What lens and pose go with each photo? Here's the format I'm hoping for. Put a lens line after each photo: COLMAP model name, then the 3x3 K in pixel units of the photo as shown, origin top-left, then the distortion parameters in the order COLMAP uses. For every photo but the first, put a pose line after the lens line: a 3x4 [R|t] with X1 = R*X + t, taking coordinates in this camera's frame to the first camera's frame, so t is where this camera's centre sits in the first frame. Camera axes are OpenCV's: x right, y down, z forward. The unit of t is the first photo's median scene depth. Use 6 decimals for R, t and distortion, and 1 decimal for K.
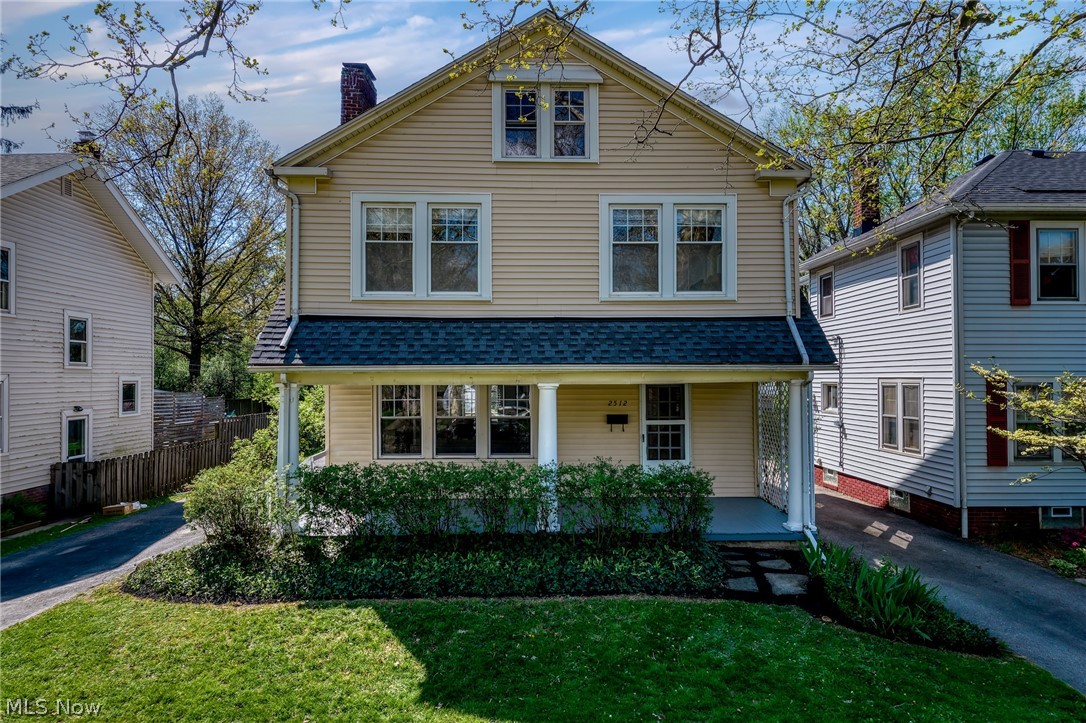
lens RADIAL K [[704.0, 0, 549.3], [0, 704.0, 364.5], [0, 0, 1]] dist [-0.004383, -0.000566]
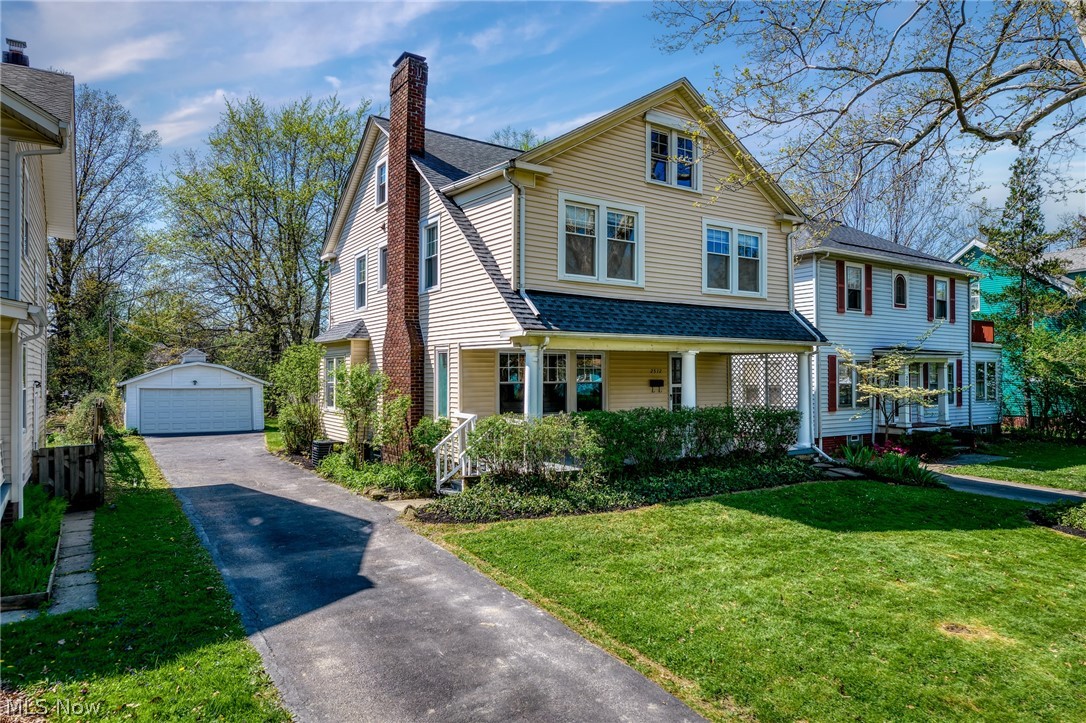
lens RADIAL K [[704.0, 0, 546.3], [0, 704.0, 367.0], [0, 0, 1]] dist [-0.004383, -0.000566]
pose [[0.842763, 0.007068, 0.538238, -0.934475], [-0.008764, 0.999961, 0.000592, 0.056801], [-0.538213, -0.005216, 0.842793, -0.008774]]
